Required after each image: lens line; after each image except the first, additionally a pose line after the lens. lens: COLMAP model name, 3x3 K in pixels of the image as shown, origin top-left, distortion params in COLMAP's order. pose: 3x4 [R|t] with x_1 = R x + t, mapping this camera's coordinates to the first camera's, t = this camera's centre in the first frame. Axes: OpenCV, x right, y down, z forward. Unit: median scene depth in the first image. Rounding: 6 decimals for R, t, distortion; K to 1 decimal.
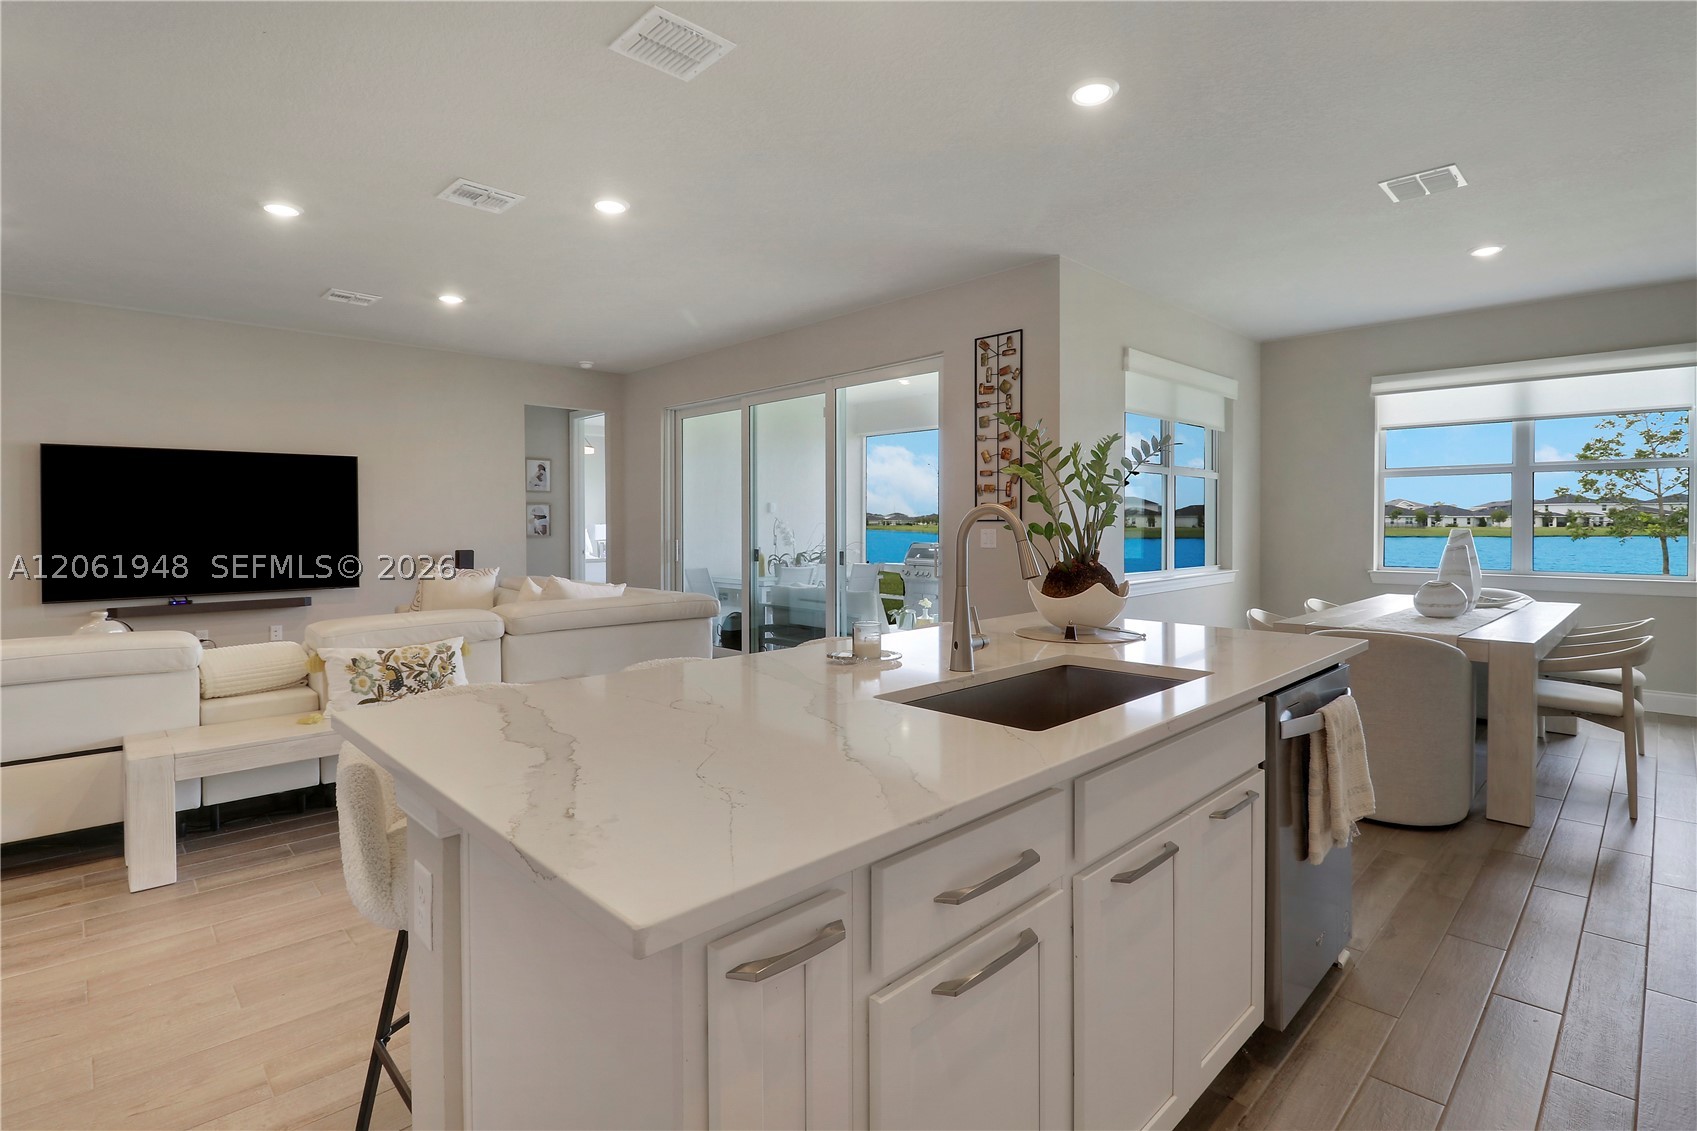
lens RADIAL K [[803.6, 0, 877.0], [0, 803.6, 539.0], [0, 0, 1]] dist [0.004055, -0.005248]
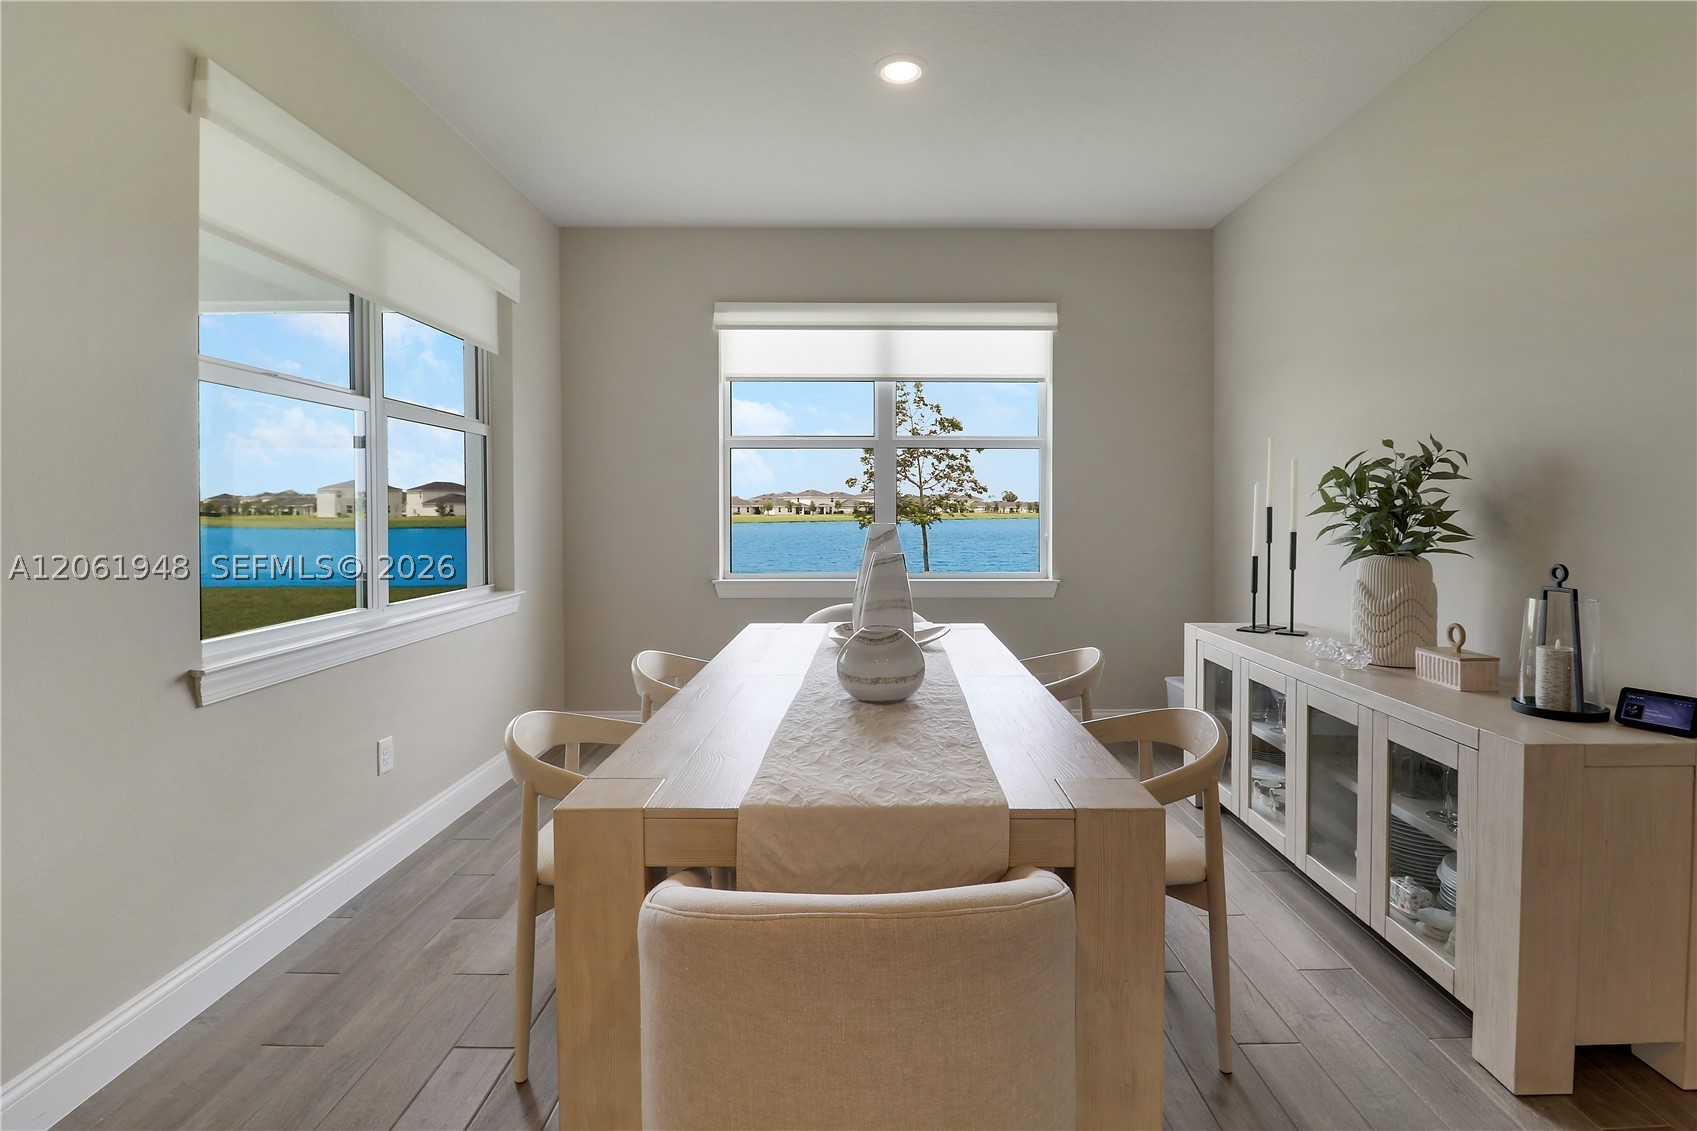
lens RADIAL K [[803.6, 0, 877.8], [0, 803.6, 525.1], [0, 0, 1]] dist [0.004055, -0.005248]
pose [[0.699797, -0.010955, 0.714258, 0.215499], [0.012825, 0.999914, 0.002771, -0.008745], [-0.714227, 0.007221, 0.699877, 0.413791]]
